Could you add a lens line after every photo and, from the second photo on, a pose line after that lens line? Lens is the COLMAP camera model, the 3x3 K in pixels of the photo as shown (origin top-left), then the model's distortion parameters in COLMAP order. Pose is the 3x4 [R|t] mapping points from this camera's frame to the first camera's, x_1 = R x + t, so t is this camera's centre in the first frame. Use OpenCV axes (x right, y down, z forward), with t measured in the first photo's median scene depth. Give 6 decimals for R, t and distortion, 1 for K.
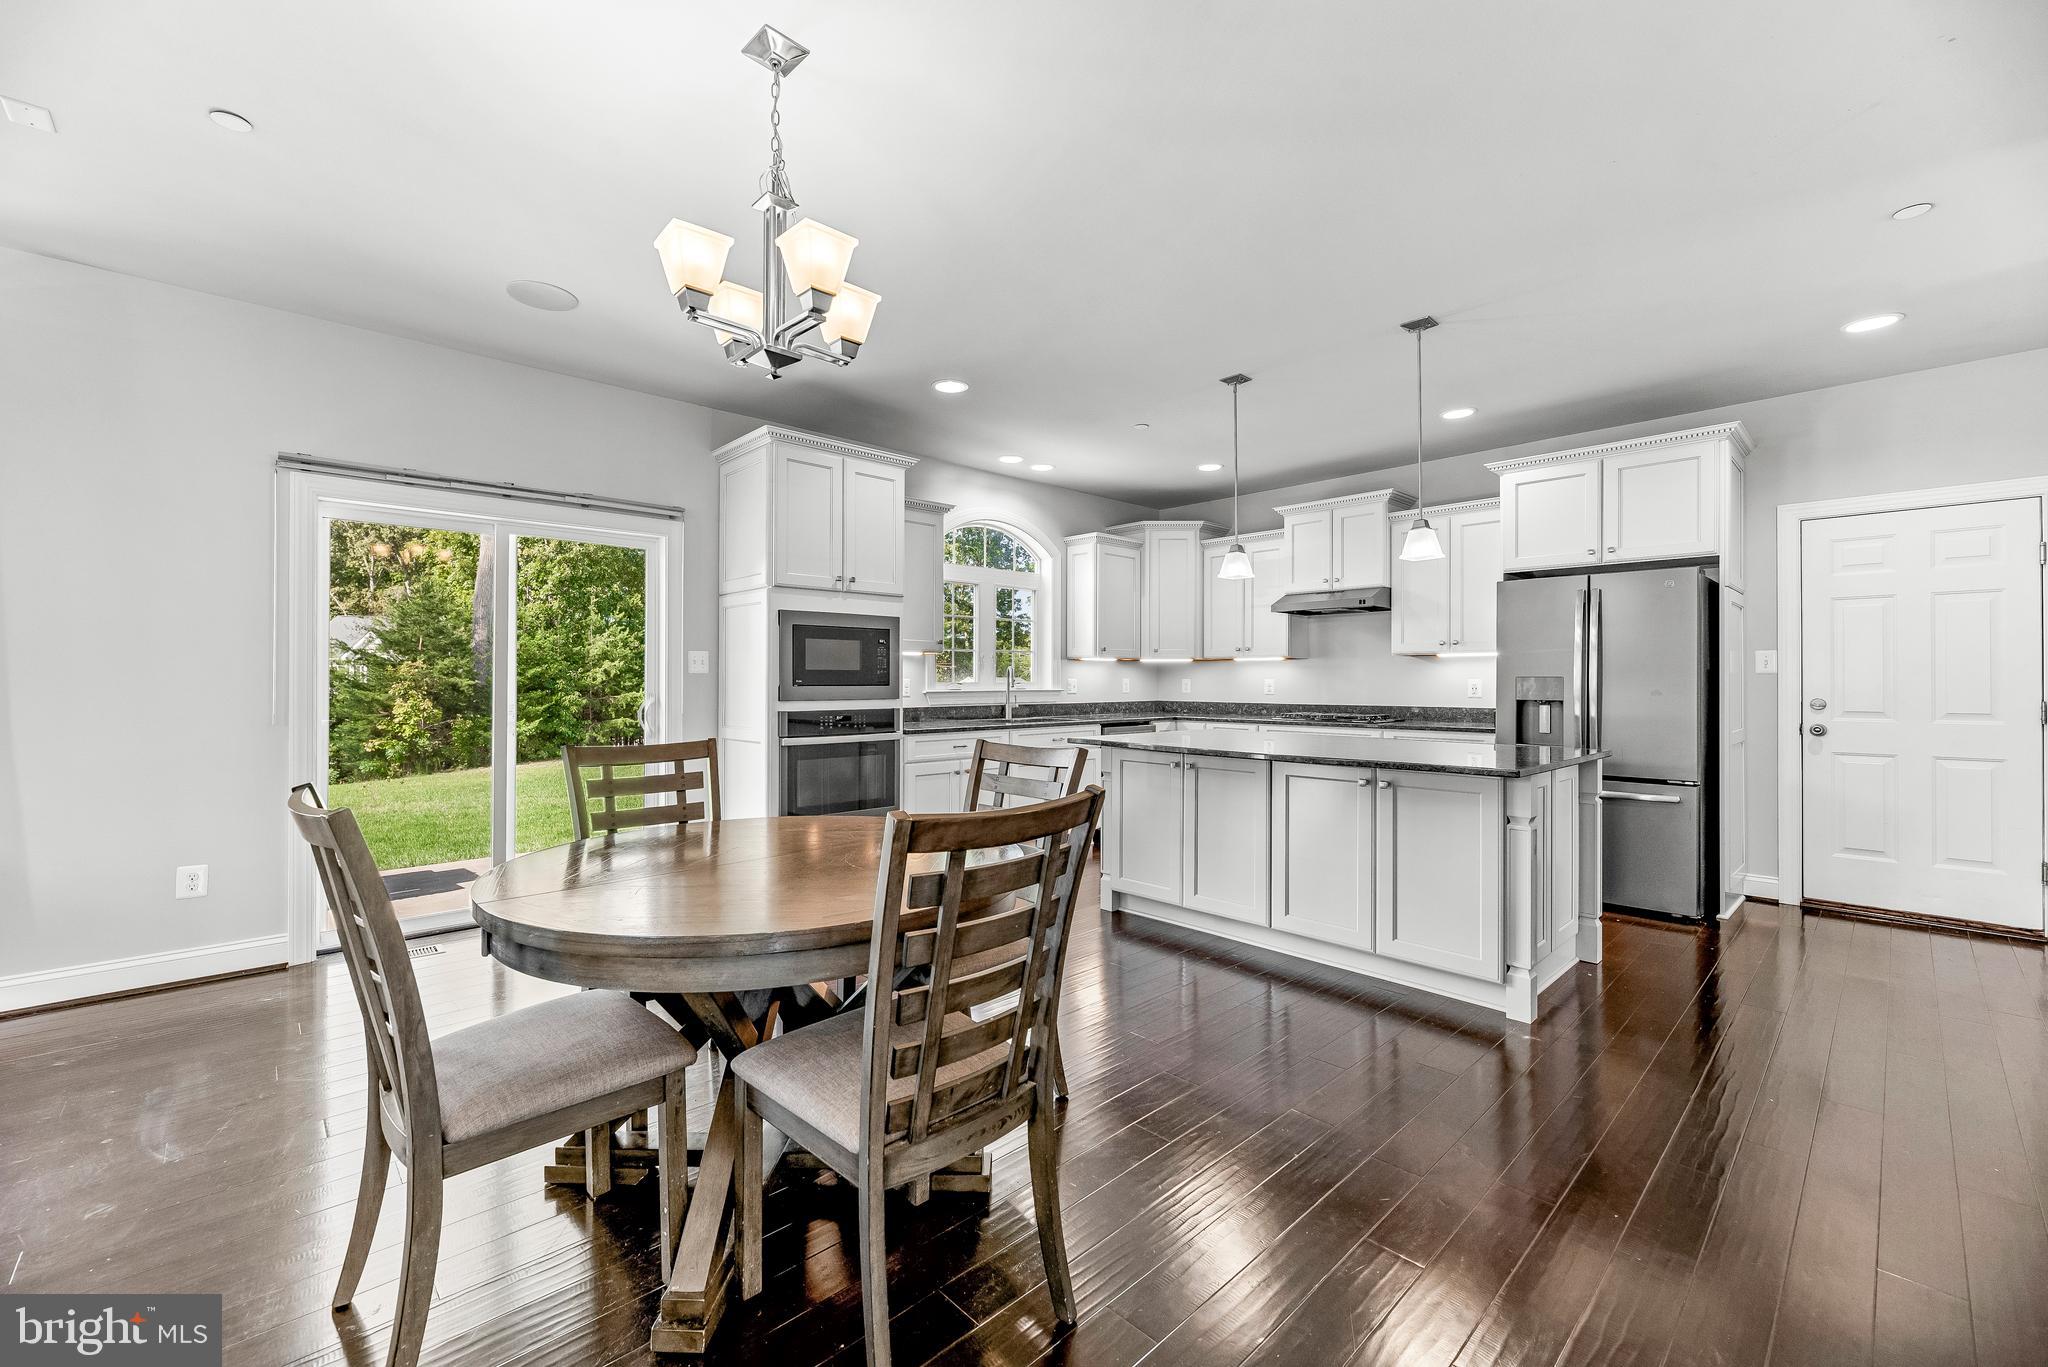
lens RADIAL K [[833.0, 0, 1013.5], [0, 833.0, 681.6], [0, 0, 1]] dist [-0.000128, -0.000078]
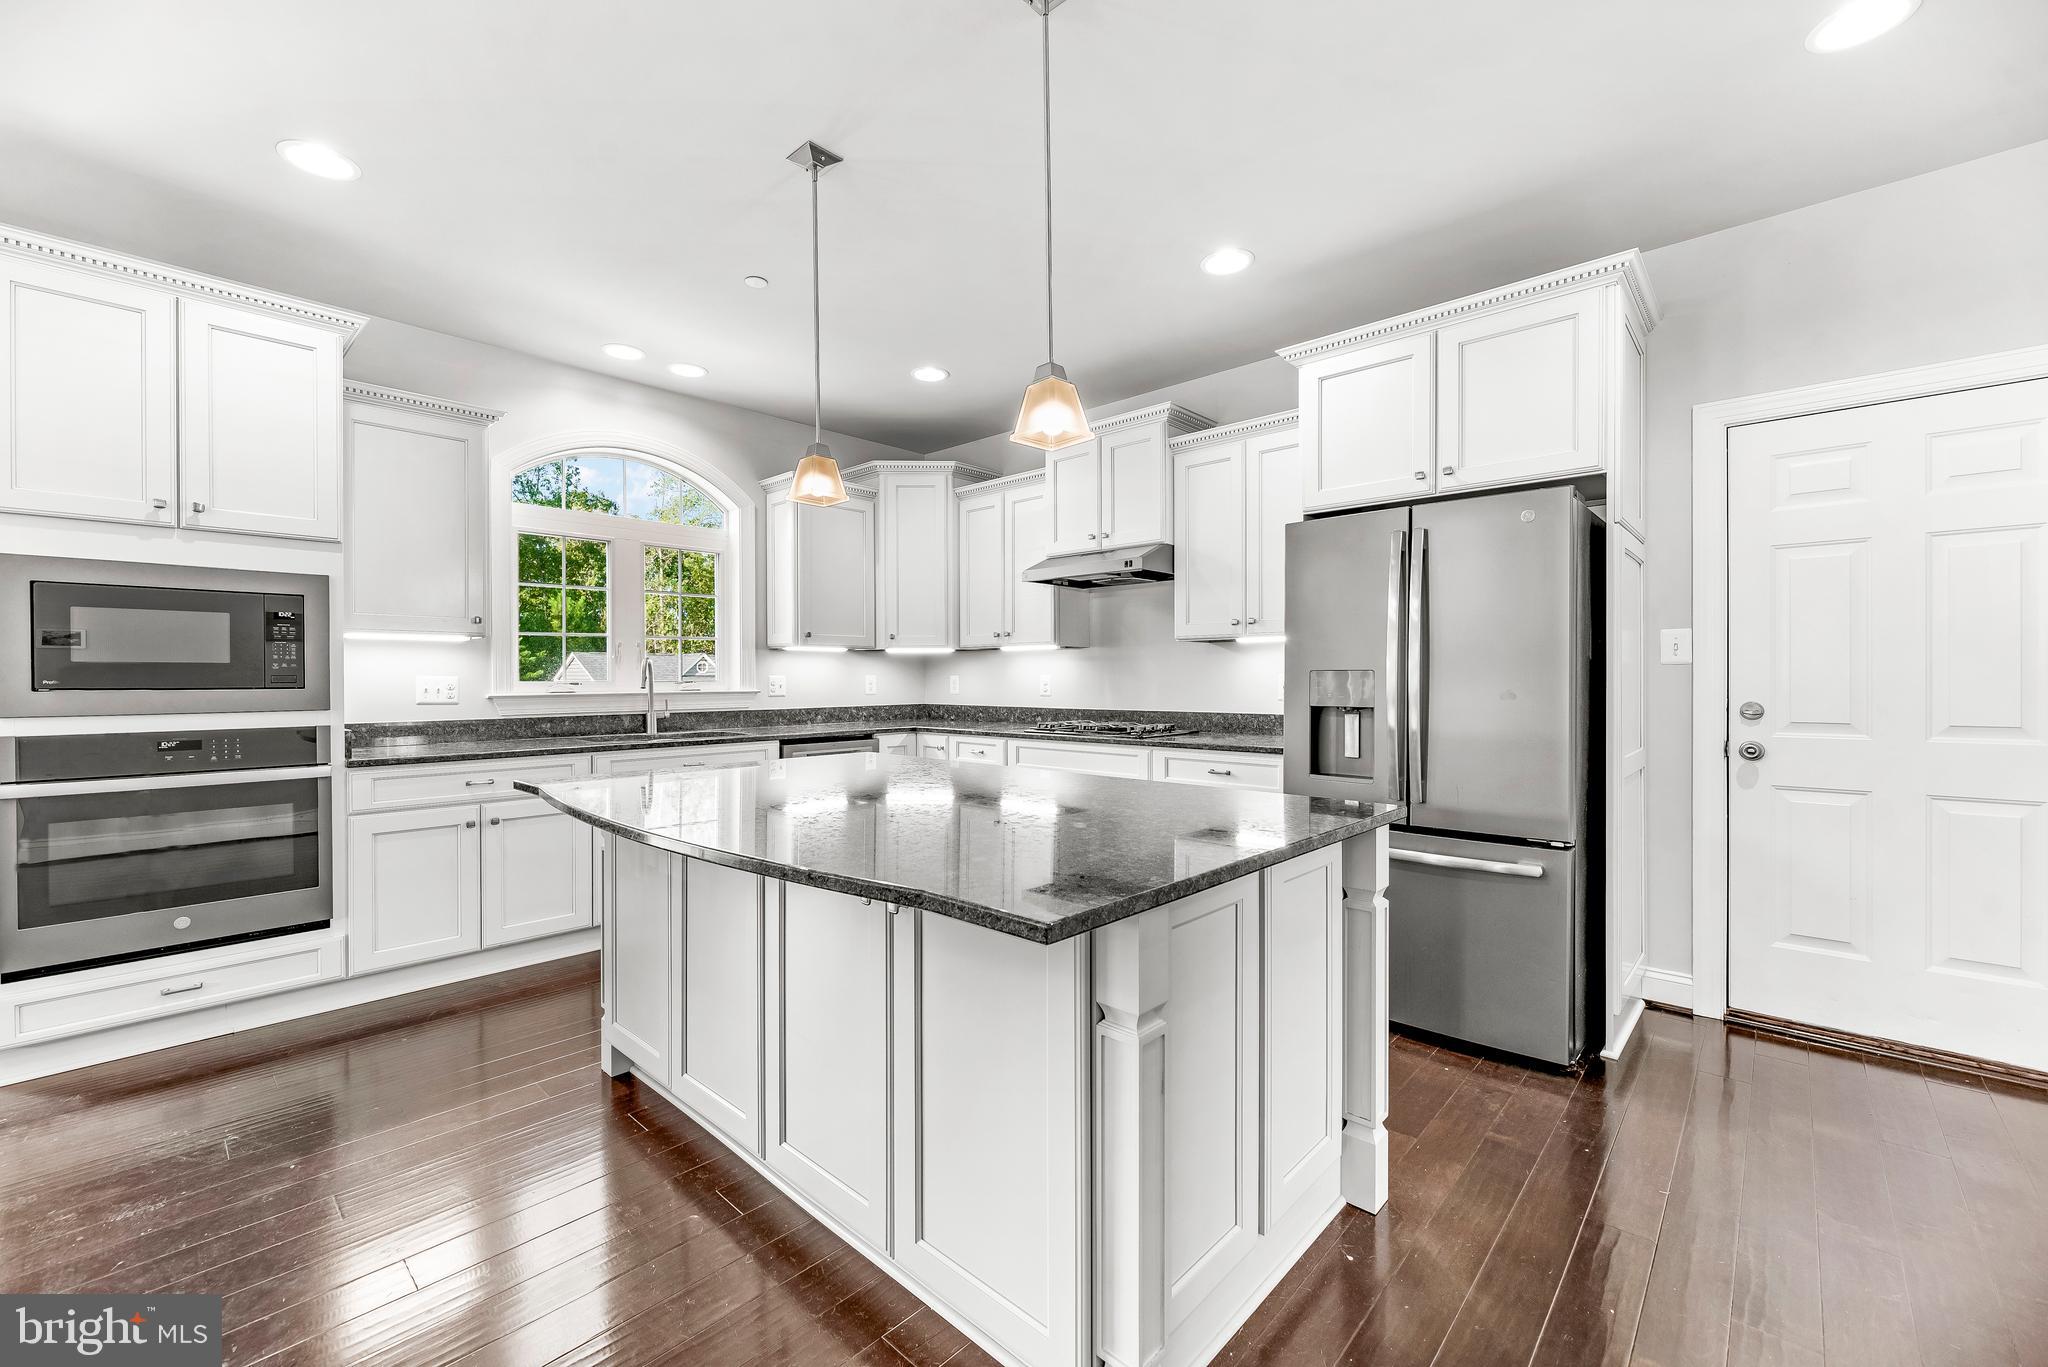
lens RADIAL K [[838.1, 0, 1014.0], [0, 838.1, 685.4], [0, 0, 1]] dist [-0.001284, -0.000125]
pose [[0.997507, -0.004802, 0.070408, 0.330117], [0.004188, 0.999952, 0.008862, -0.000761], [-0.070447, -0.008545, 0.997479, 0.370784]]
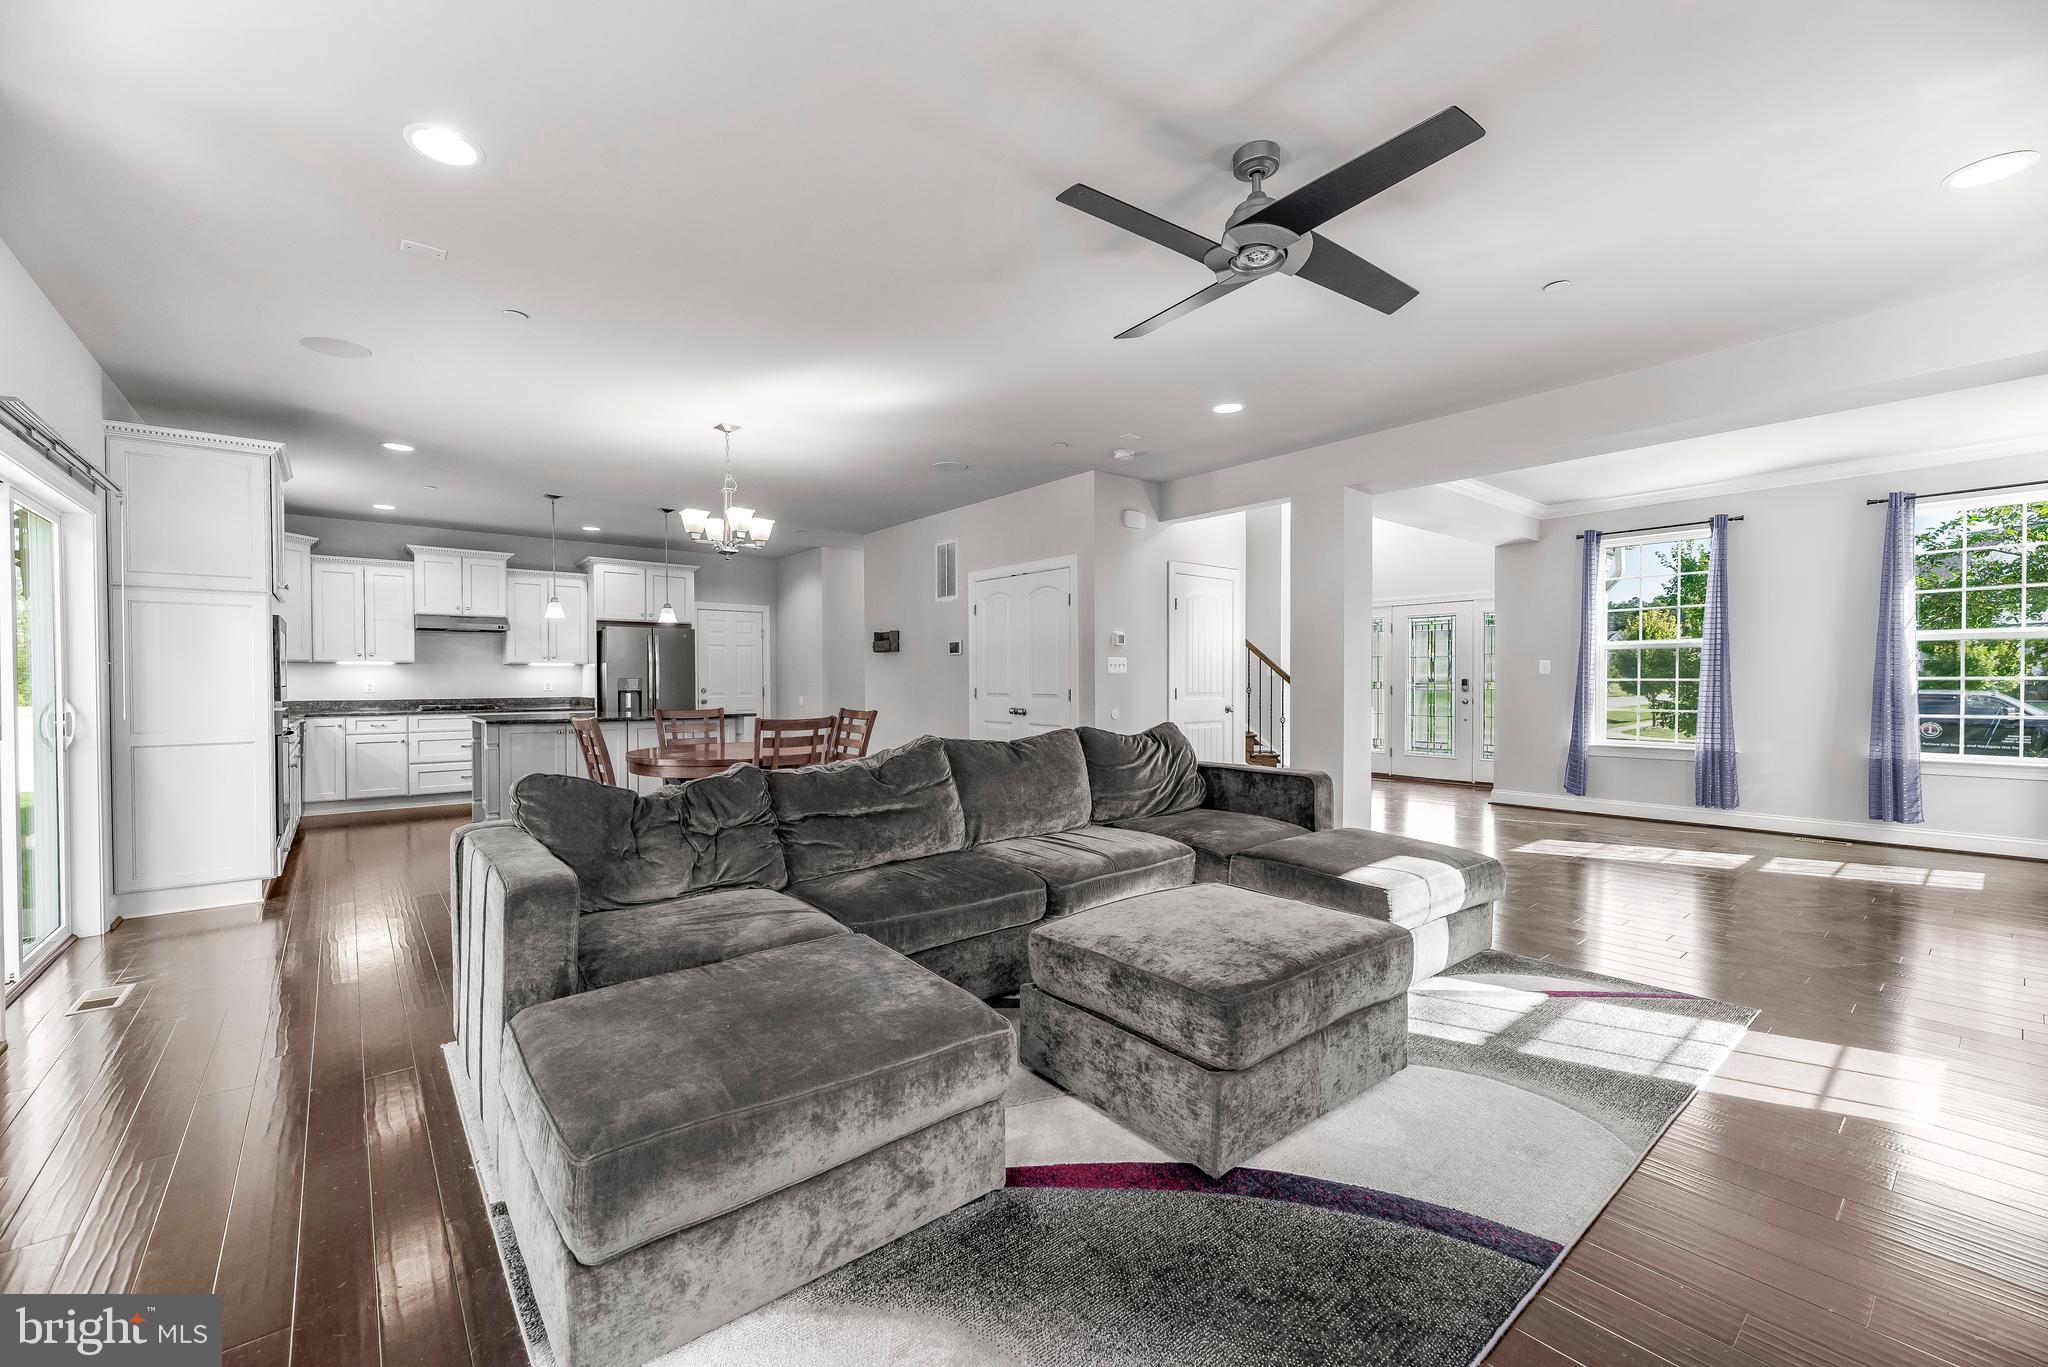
lens RADIAL K [[833.0, 0, 1013.5], [0, 833.0, 681.6], [0, 0, 1]] dist [-0.000128, -0.000078]
pose [[0.065691, -0.007067, 0.997815, -1.199811], [0.002085, 0.999974, 0.006945, -0.009718], [-0.997838, 0.001624, 0.065704, -0.005304]]
